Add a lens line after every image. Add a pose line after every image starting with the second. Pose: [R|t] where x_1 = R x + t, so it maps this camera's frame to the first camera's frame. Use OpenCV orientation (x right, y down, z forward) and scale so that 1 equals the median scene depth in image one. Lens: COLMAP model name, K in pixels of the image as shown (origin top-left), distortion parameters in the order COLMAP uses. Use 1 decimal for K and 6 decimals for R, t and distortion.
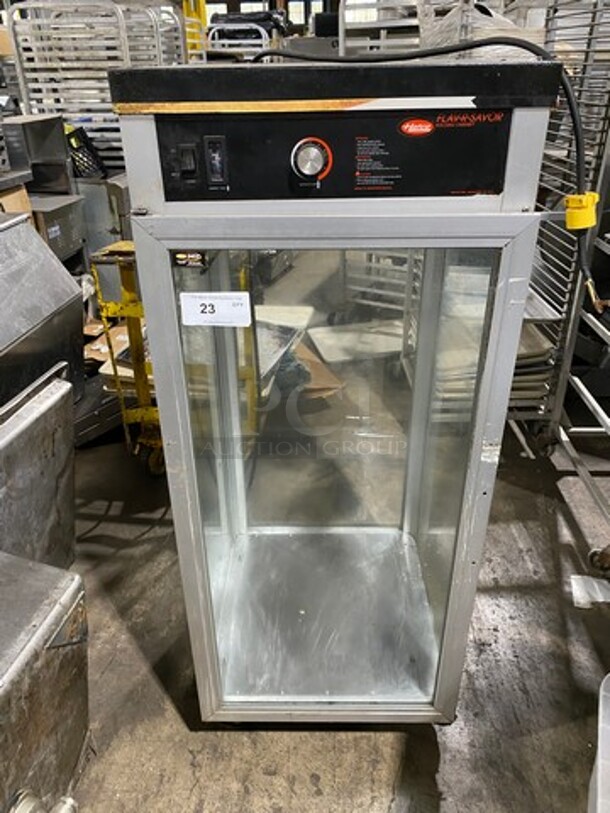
lens RADIAL K [[635.9, 0, 304.0], [0, 635.9, 399.5], [0, 0, 1]] dist [0.035889, -0.117857]
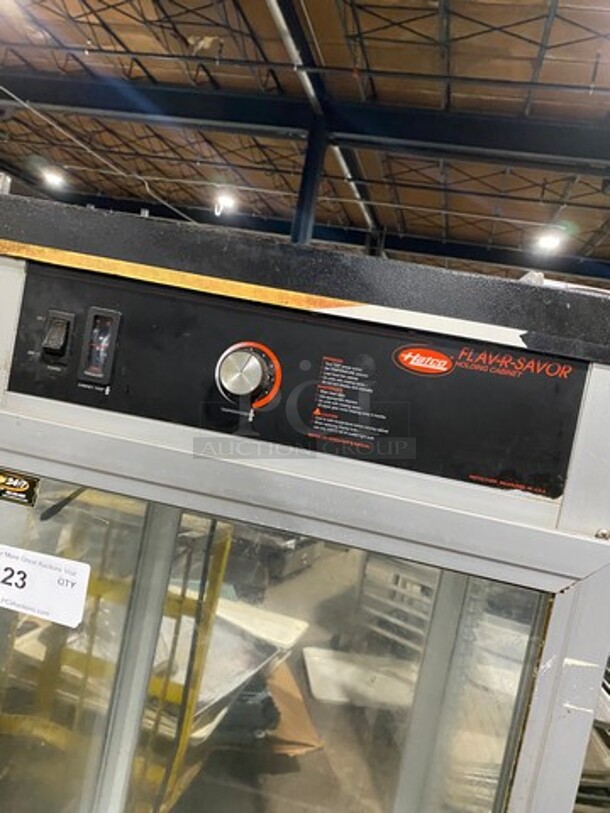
lens RADIAL K [[635.9, 0, 304.0], [0, 635.9, 399.5], [0, 0, 1]] dist [0.035889, -0.117857]
pose [[0.972107, 0.202679, -0.118020, 0.131785], [-0.234163, 0.867122, -0.439621, -0.092401], [0.013236, 0.454994, 0.890396, 0.433193]]
